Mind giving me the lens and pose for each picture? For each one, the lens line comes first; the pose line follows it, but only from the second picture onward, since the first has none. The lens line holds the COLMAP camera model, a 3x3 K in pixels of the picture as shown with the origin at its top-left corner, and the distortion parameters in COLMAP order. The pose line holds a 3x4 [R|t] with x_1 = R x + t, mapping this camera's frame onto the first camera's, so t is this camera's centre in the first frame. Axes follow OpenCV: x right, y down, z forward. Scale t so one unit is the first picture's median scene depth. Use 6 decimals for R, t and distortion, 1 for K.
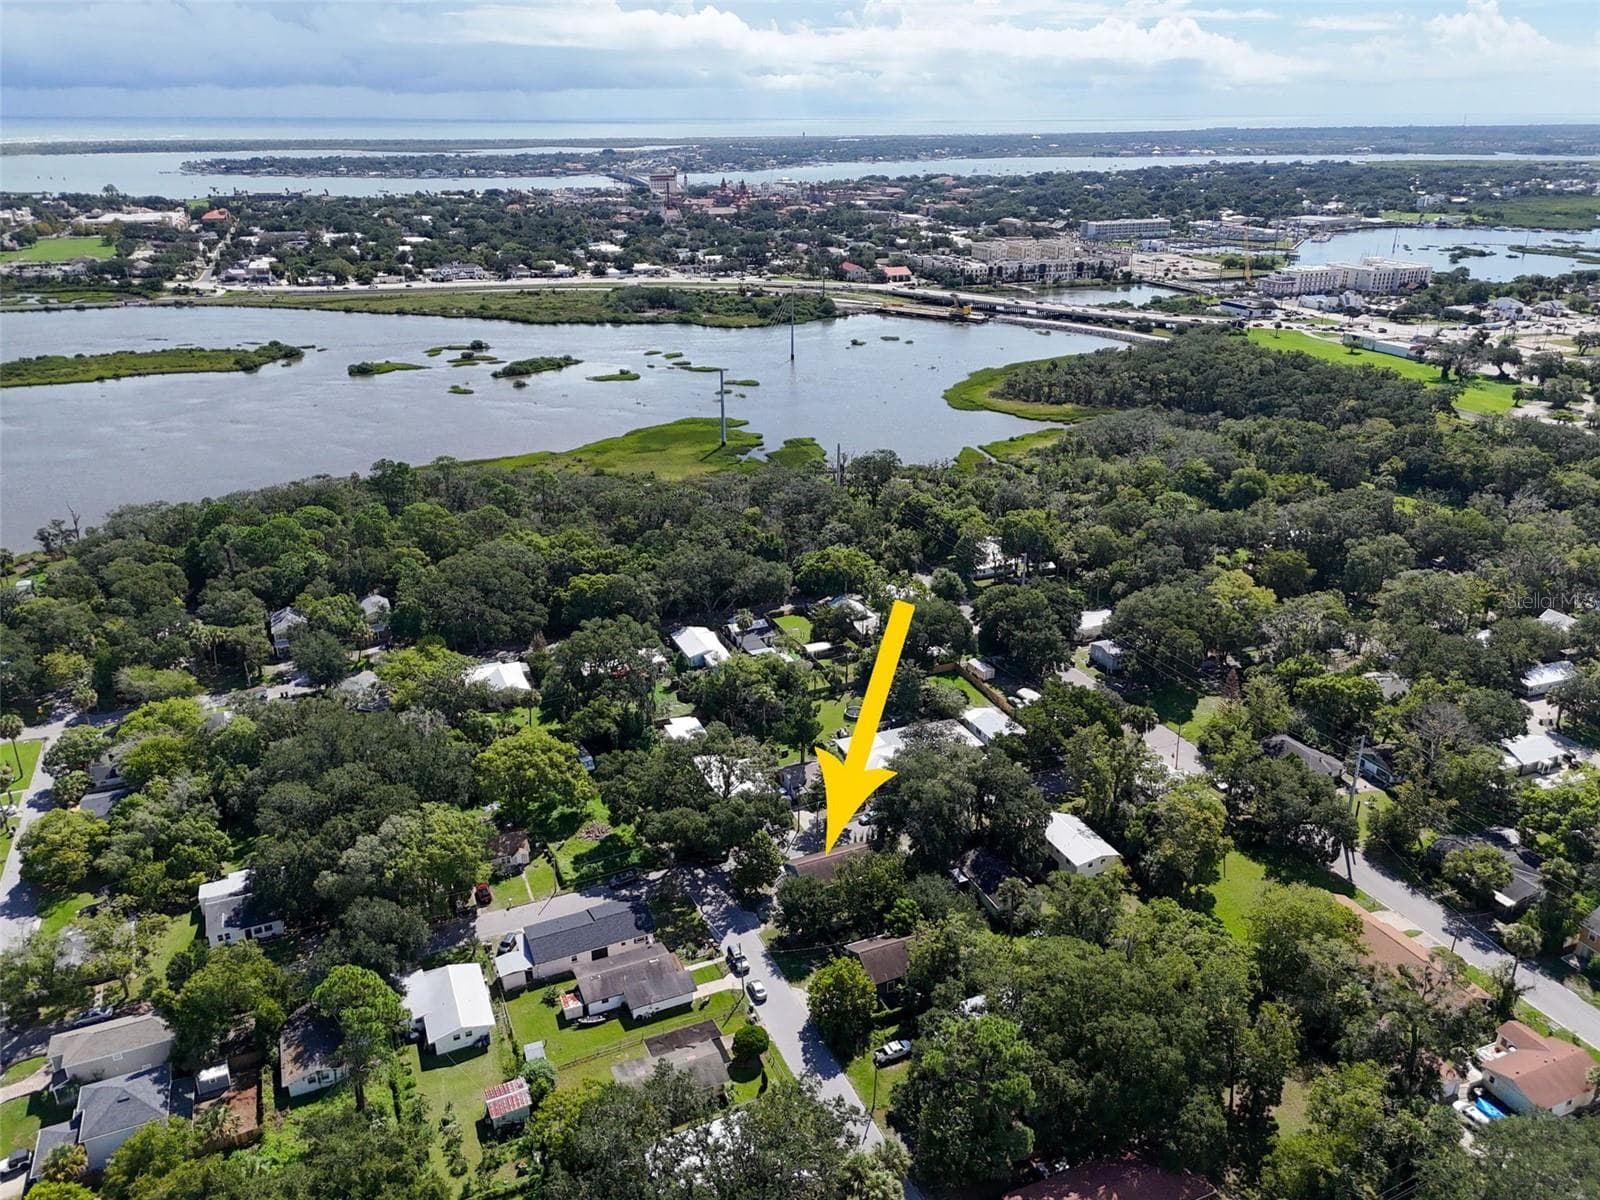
lens RADIAL K [[1152.3, 0, 800.0], [0, 1152.3, 600.0], [0, 0, 1]] dist [0.000439, -0.009990]
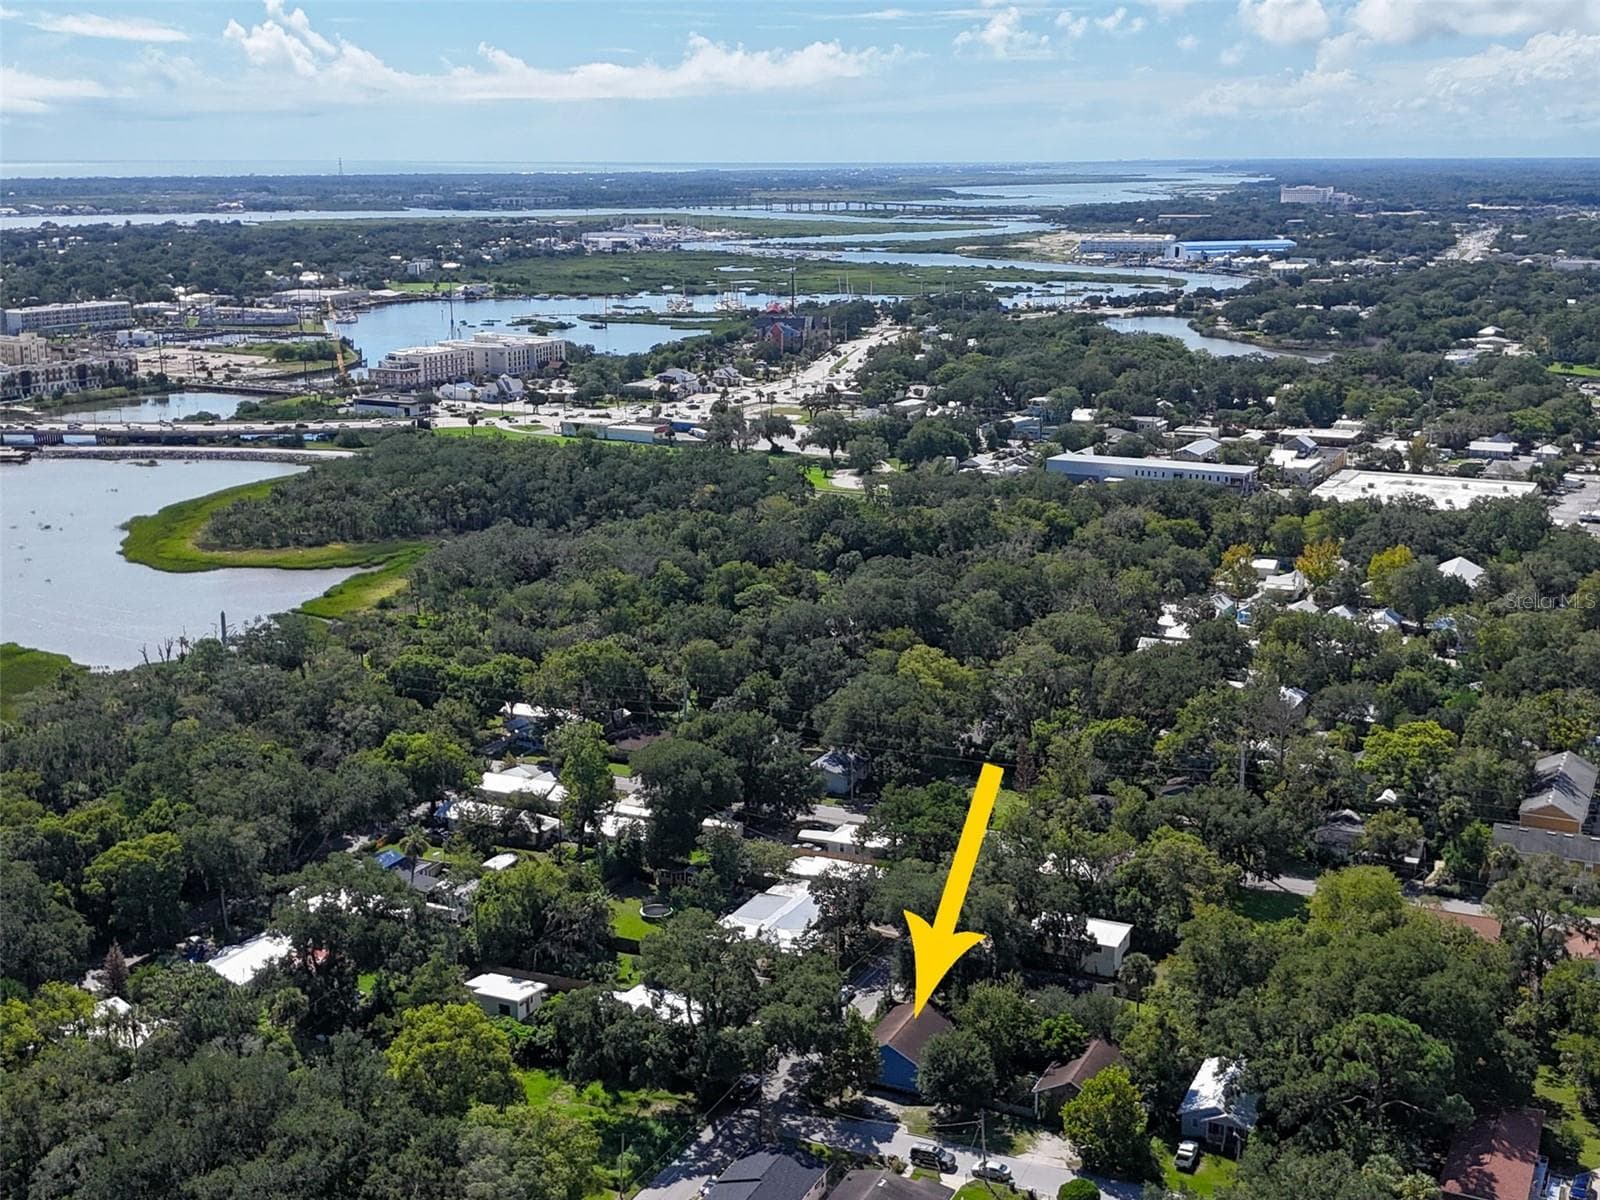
lens RADIAL K [[1876.5, 0, 800.0], [0, 1876.5, 600.0], [0, 0, 1]] dist [0.015328, -0.020727]
pose [[0.738977, -0.143800, 0.658205, -0.186795], [0.252263, 0.964946, -0.072404, 0.005987], [-0.624721, 0.219546, 0.749348, 0.012219]]
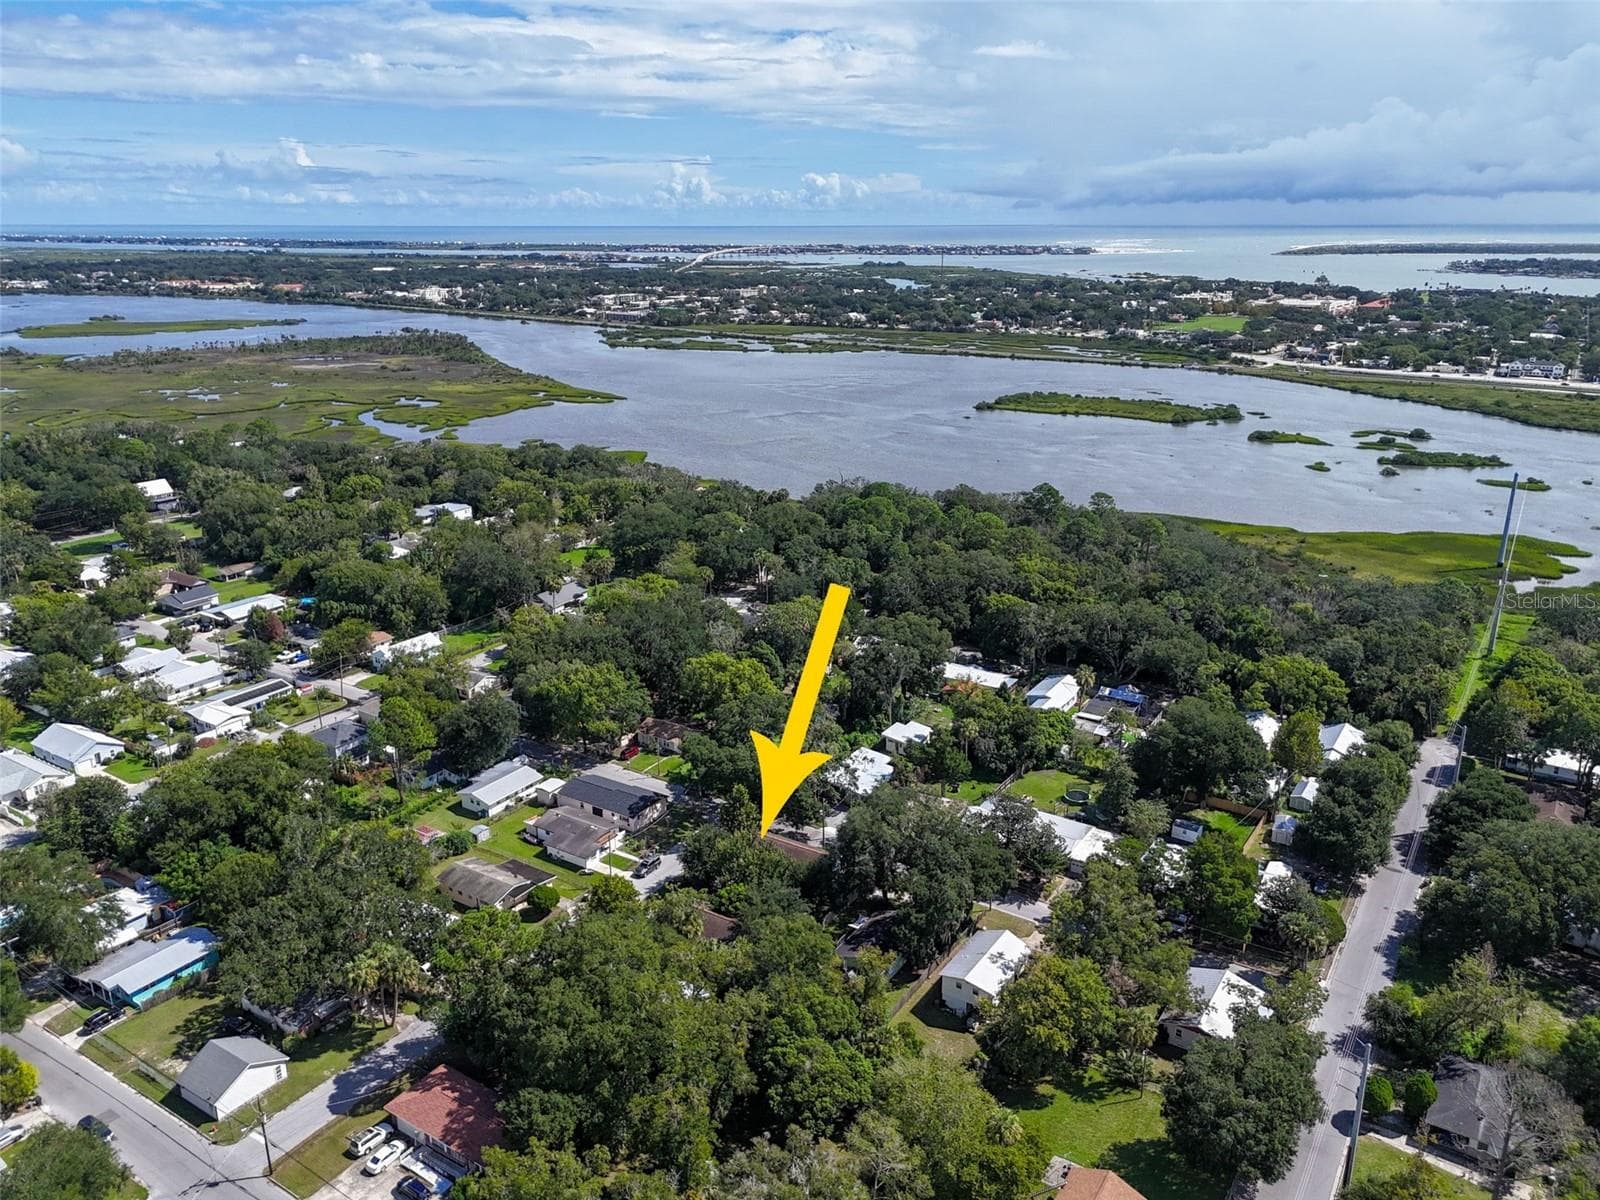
lens RADIAL K [[1152.3, 0, 800.0], [0, 1152.3, 600.0], [0, 0, 1]] dist [0.000439, -0.009990]
pose [[0.538986, 0.246788, -0.805351, 0.184049], [-0.311540, 0.946722, 0.081609, -0.014704], [0.782584, 0.206913, 0.587154, 0.087202]]
